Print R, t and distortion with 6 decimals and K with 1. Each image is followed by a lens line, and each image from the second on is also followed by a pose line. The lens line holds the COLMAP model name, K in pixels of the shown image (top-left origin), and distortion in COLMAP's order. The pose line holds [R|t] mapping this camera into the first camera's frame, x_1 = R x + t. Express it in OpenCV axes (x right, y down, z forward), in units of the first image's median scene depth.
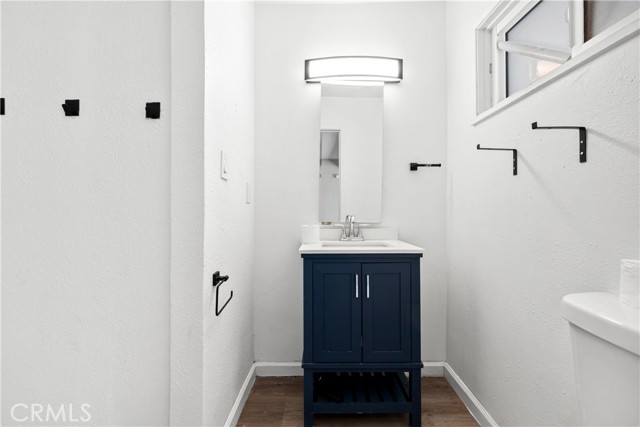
lens RADIAL K [[280.0, 0, 320.0], [0, 280.0, 213.5], [0, 0, 1]] dist [-0.000392, -0.000038]
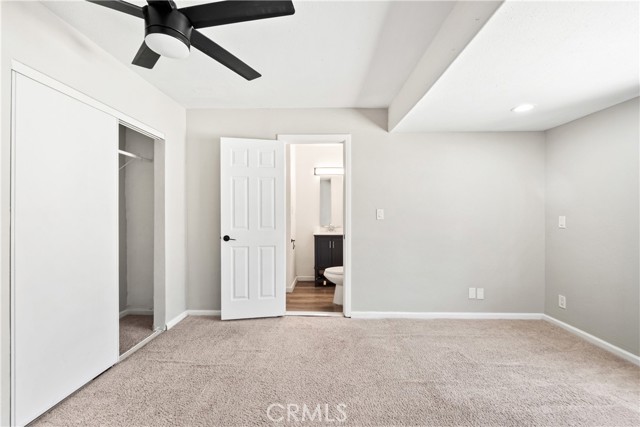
lens RADIAL K [[280.0, 0, 320.0], [0, 280.0, 213.5], [0, 0, 1]] dist [-0.000392, -0.000038]
pose [[0.999872, -0.002096, -0.015892, 0.048647], [0.001946, 0.999954, -0.009399, -0.063713], [0.015911, 0.009367, 0.999830, -1.844654]]
